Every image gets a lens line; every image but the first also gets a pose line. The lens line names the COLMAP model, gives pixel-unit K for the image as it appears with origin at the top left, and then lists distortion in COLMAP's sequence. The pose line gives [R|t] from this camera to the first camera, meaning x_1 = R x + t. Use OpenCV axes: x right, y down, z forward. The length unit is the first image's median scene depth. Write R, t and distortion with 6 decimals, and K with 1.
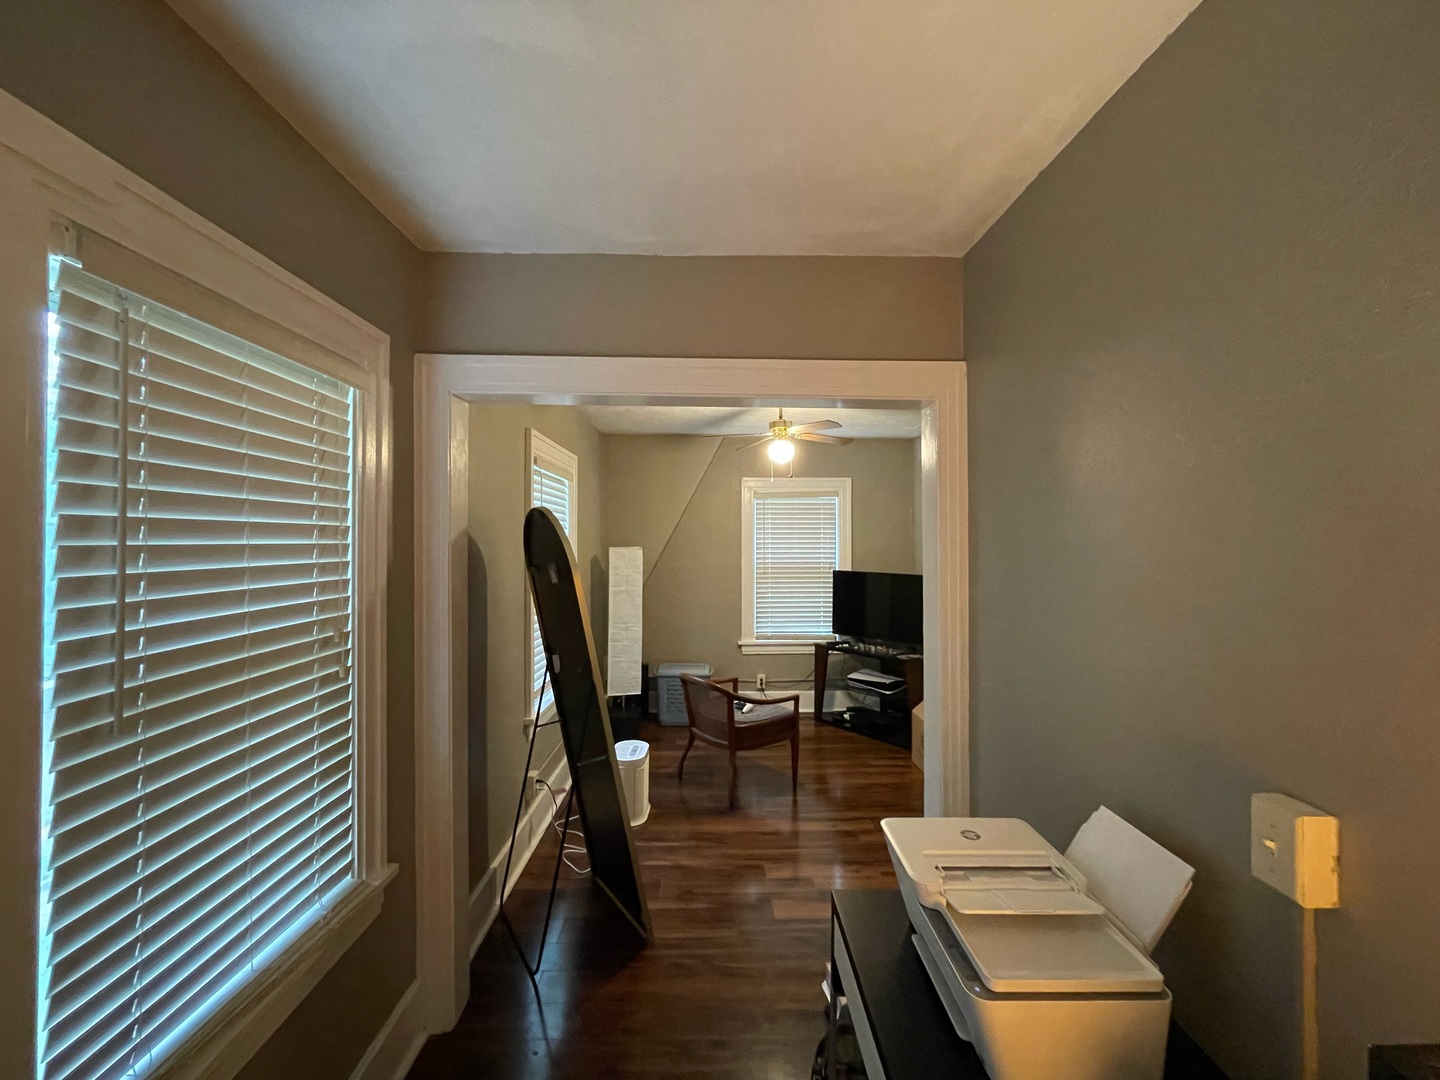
lens RADIAL K [[583.0, 0, 717.3], [0, 583.0, 537.8], [0, 0, 1]] dist [-0.002774, -0.000508]
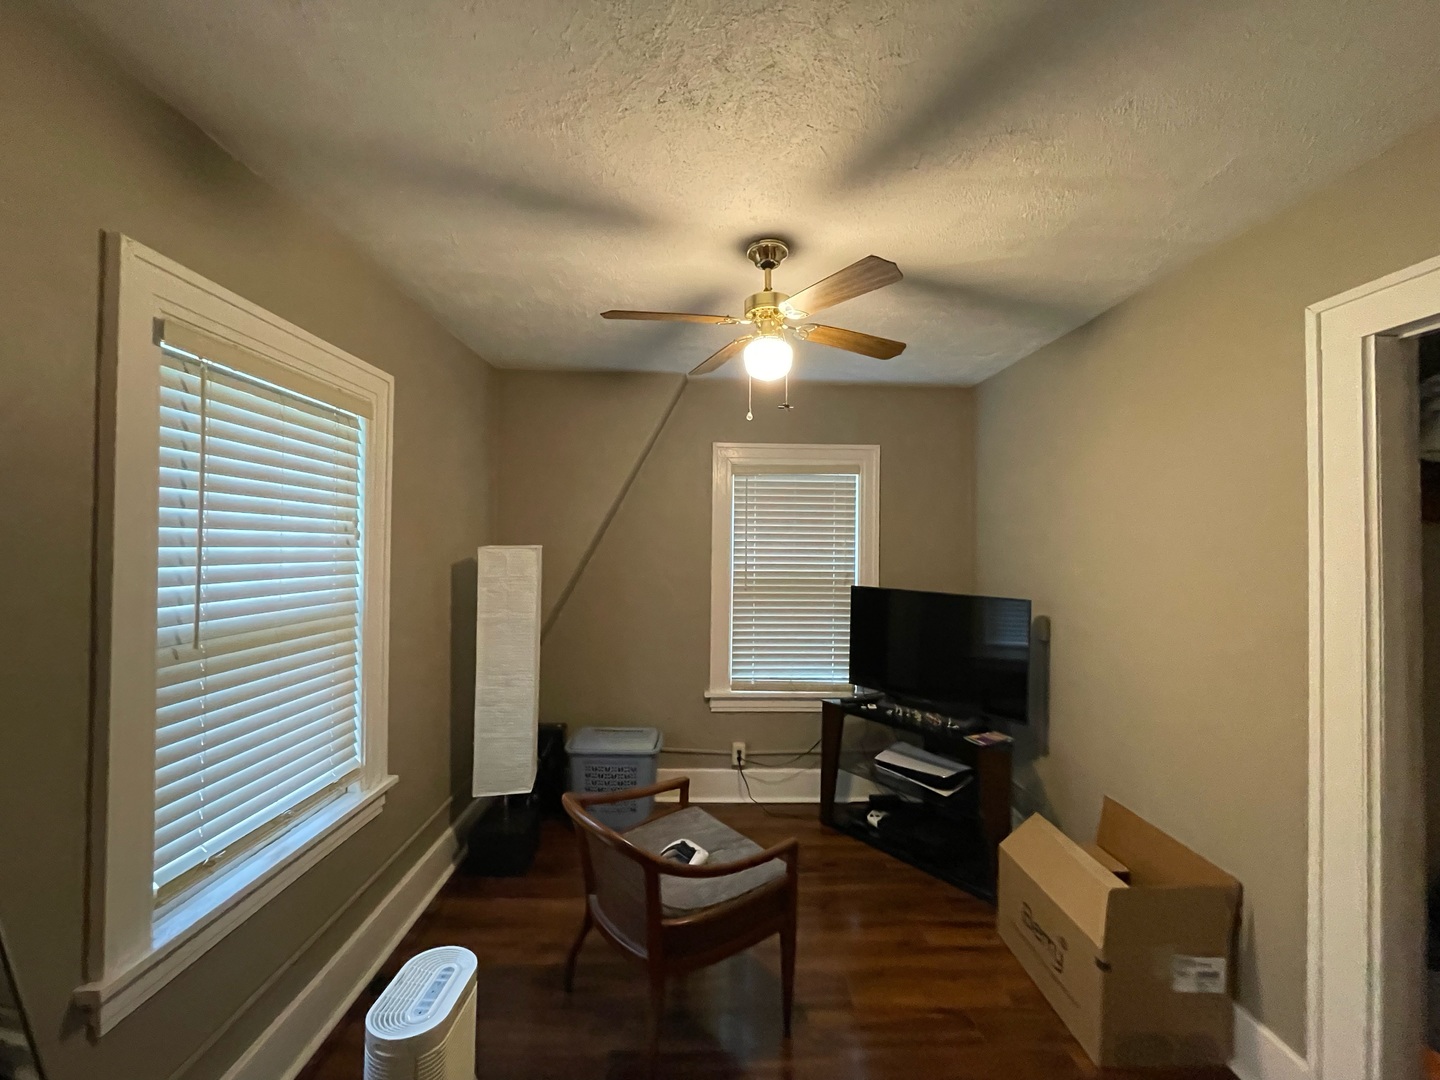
lens RADIAL K [[583.0, 0, 717.3], [0, 583.0, 537.8], [0, 0, 1]] dist [-0.002774, -0.000508]
pose [[0.999930, 0.011506, 0.002834, 0.047887], [-0.011492, 0.999923, -0.004735, 0.007403], [-0.002888, 0.004702, 0.999985, 0.358175]]
